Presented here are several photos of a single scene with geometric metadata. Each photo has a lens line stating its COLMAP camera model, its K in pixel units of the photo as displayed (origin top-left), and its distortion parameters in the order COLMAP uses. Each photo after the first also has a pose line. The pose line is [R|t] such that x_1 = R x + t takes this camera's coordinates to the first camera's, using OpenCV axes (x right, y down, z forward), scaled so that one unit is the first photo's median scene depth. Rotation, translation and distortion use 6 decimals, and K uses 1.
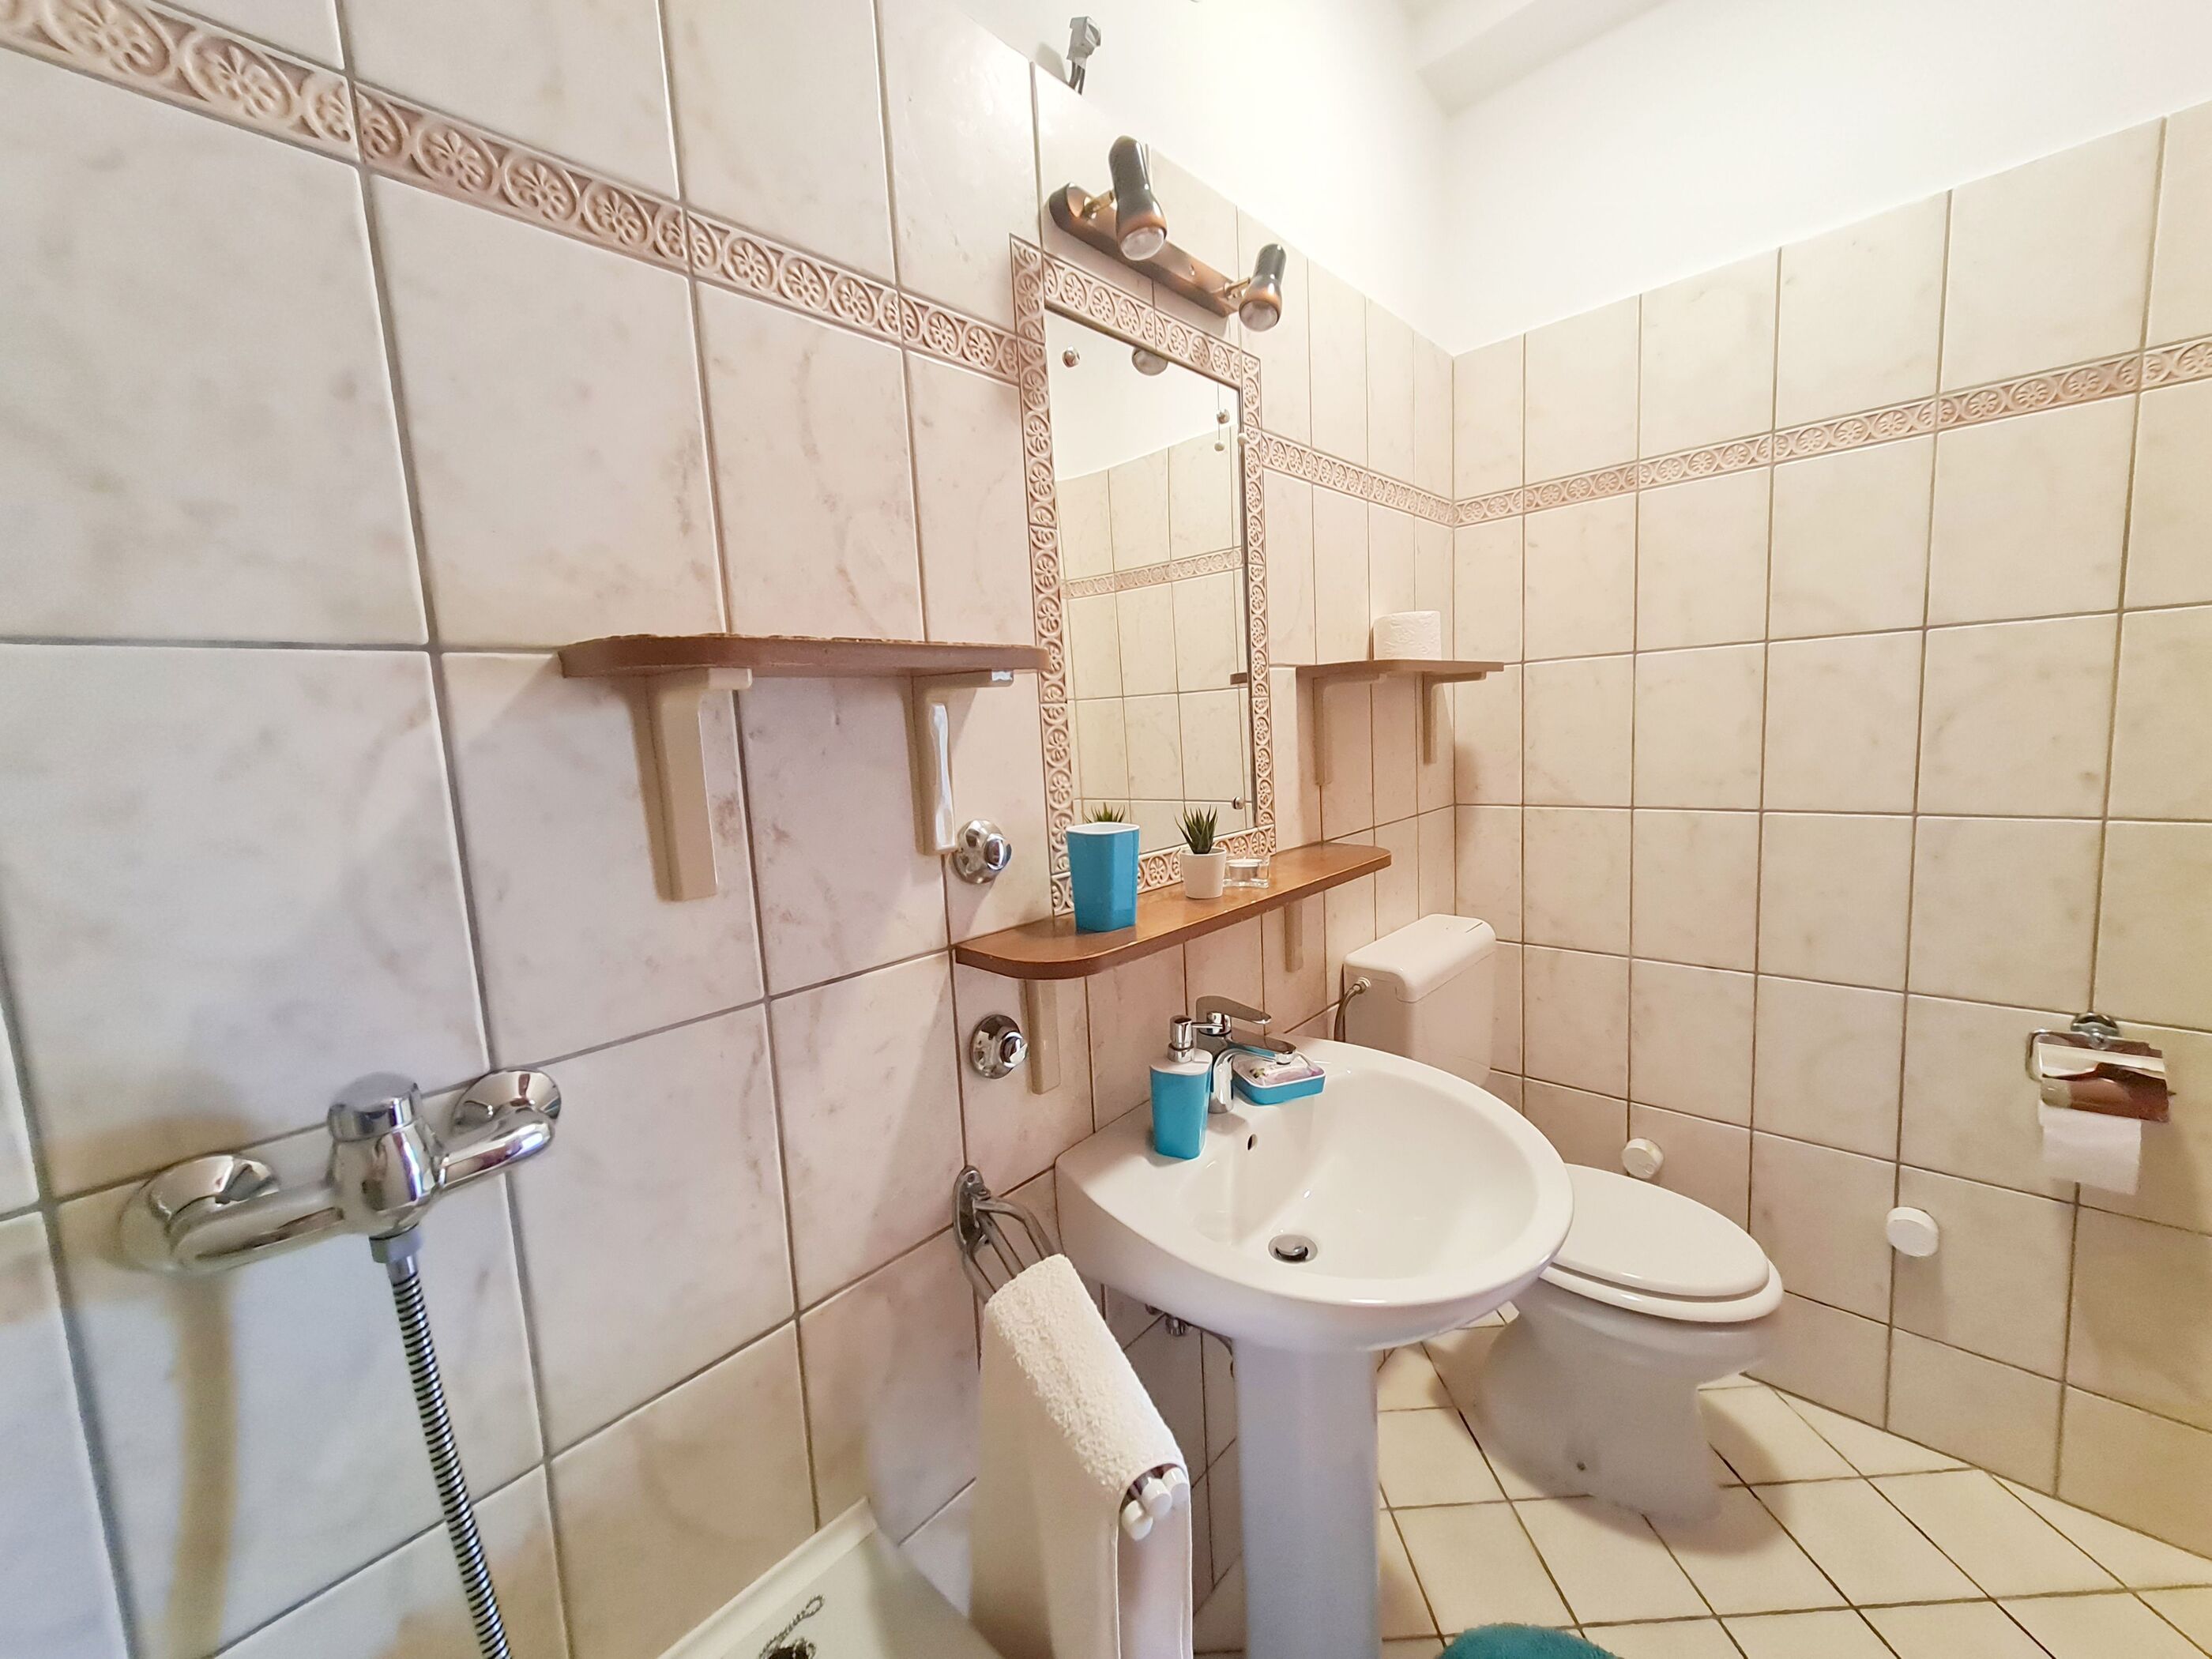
lens RADIAL K [[855.4, 0, 1097.7], [0, 855.4, 819.8], [0, 0, 1]] dist [0.008538, -0.002046]
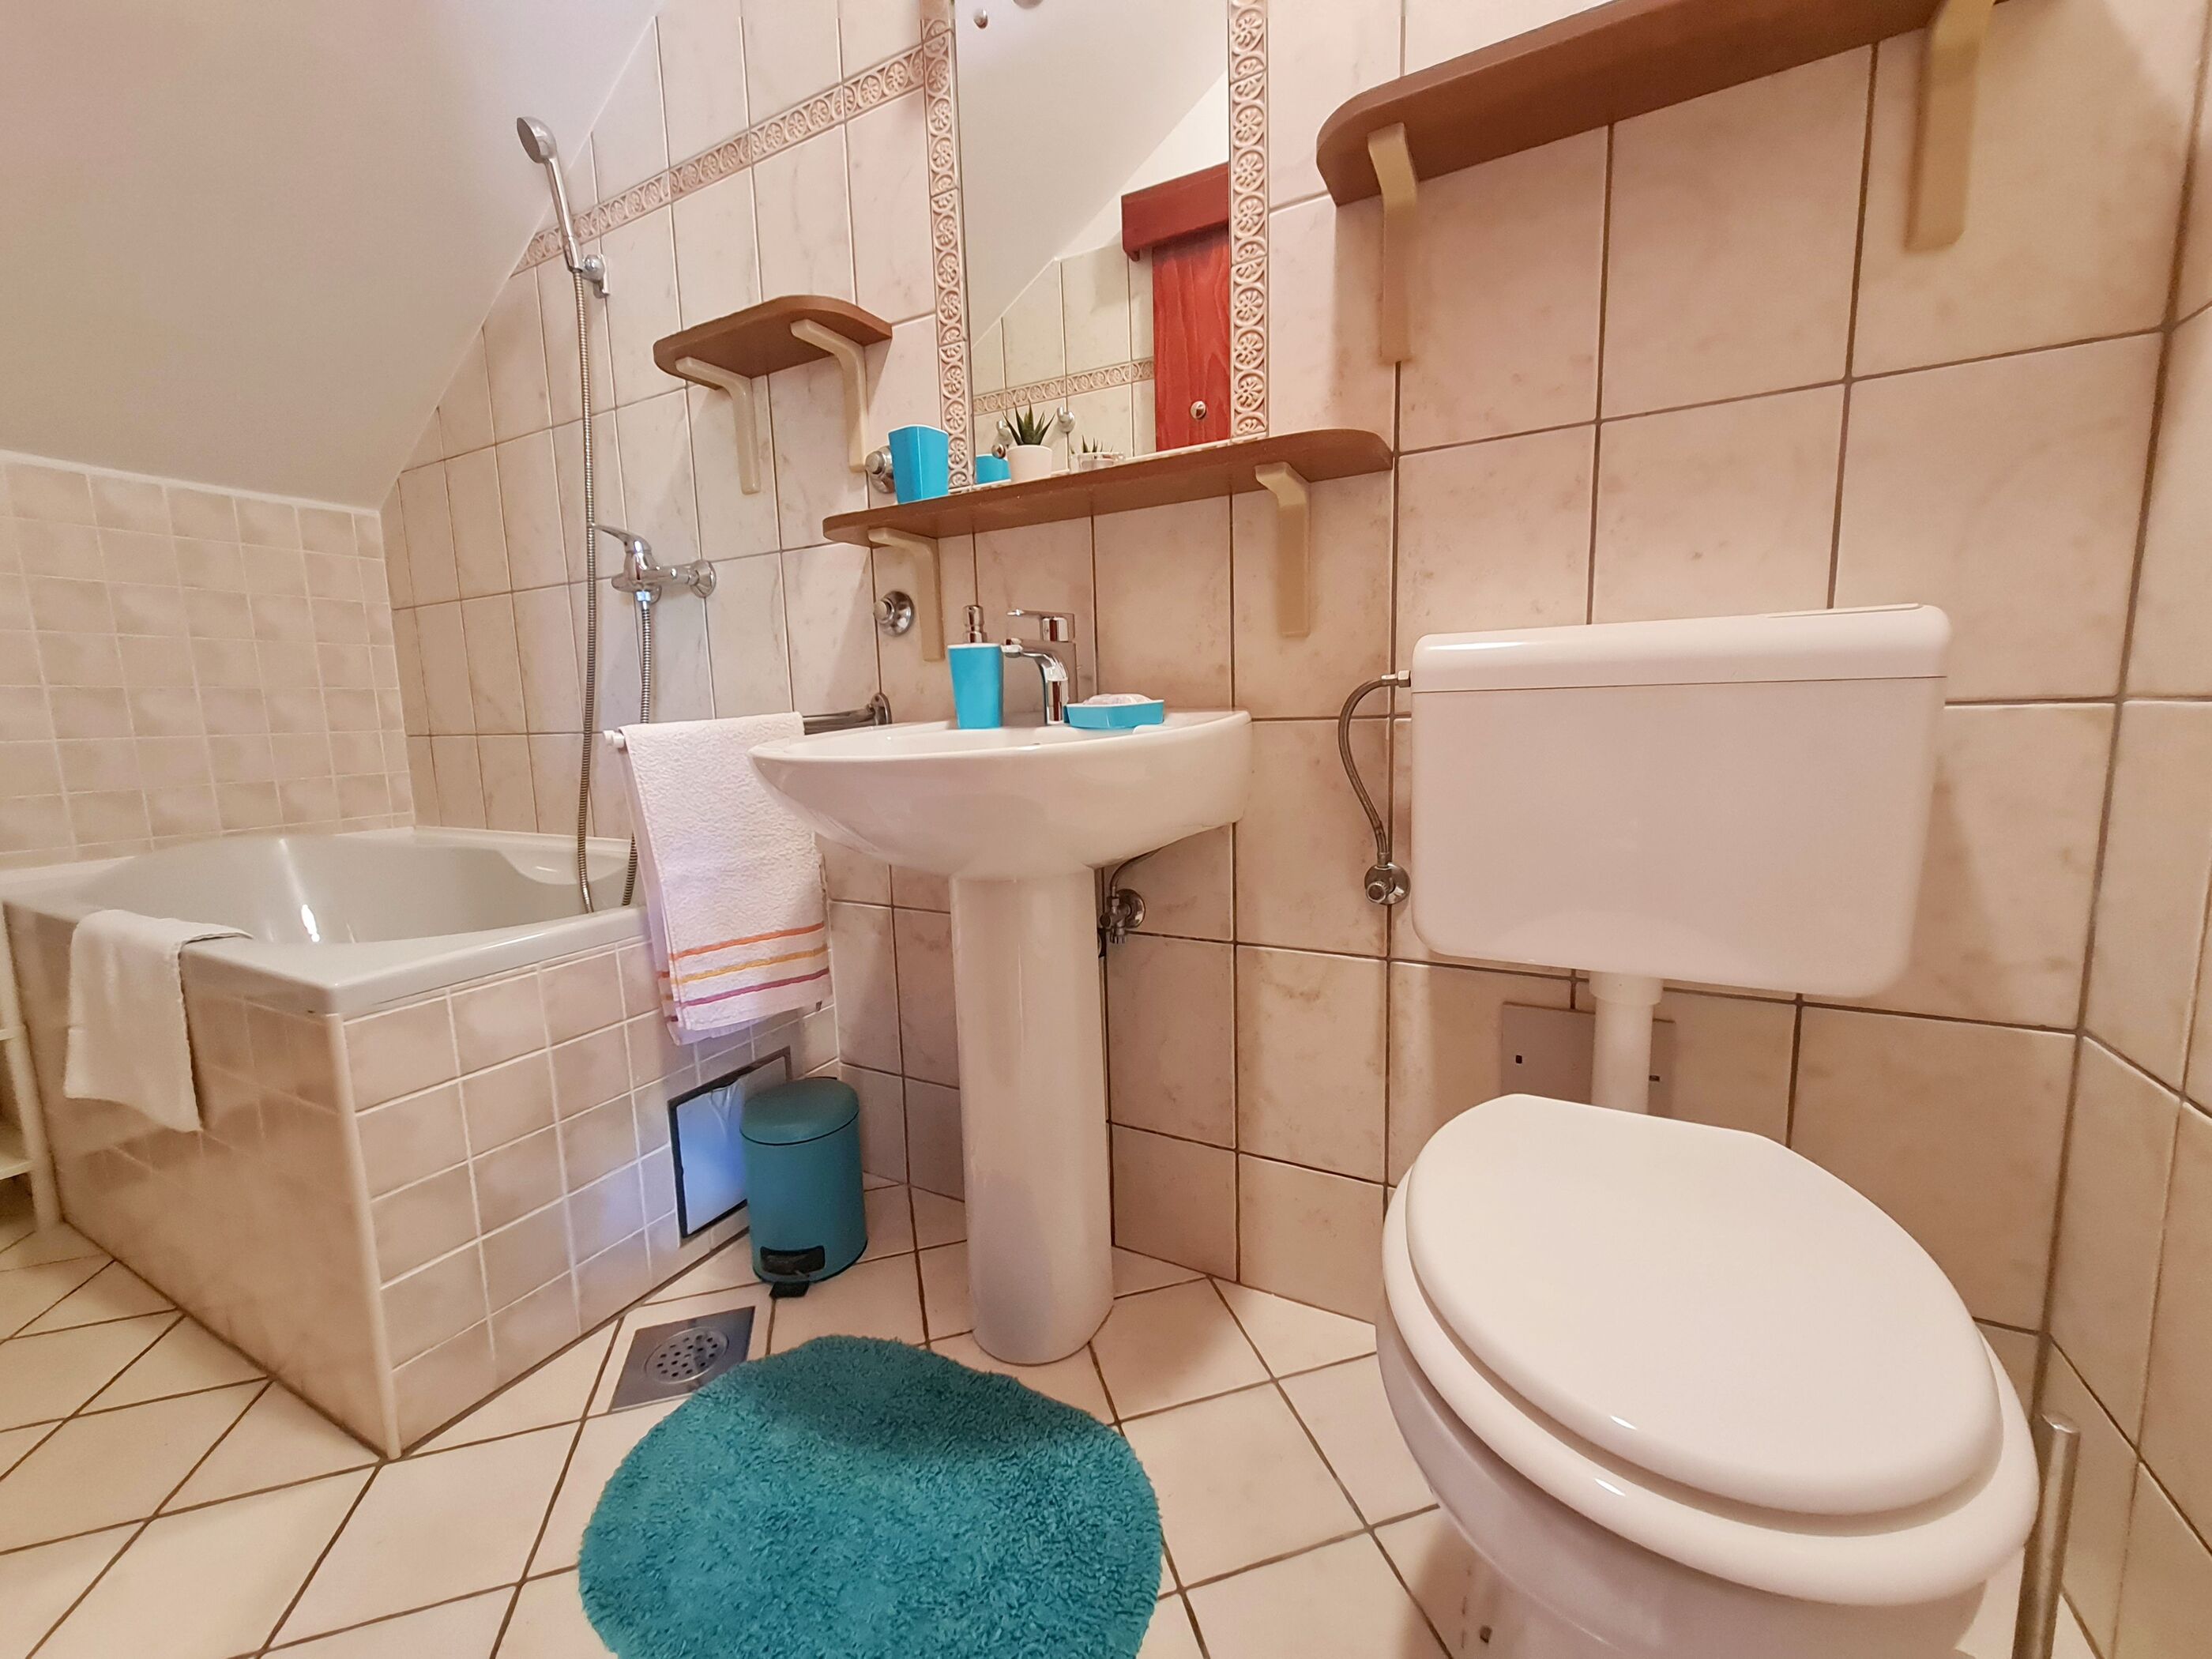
lens RADIAL K [[855.4, 0, 1097.7], [0, 855.4, 819.8], [0, 0, 1]] dist [0.008538, -0.002046]
pose [[0.255666, 0.173054, -0.951151, 1.405372], [-0.096707, 0.983492, 0.152943, 0.357610], [0.961916, 0.052881, 0.268181, 0.974742]]
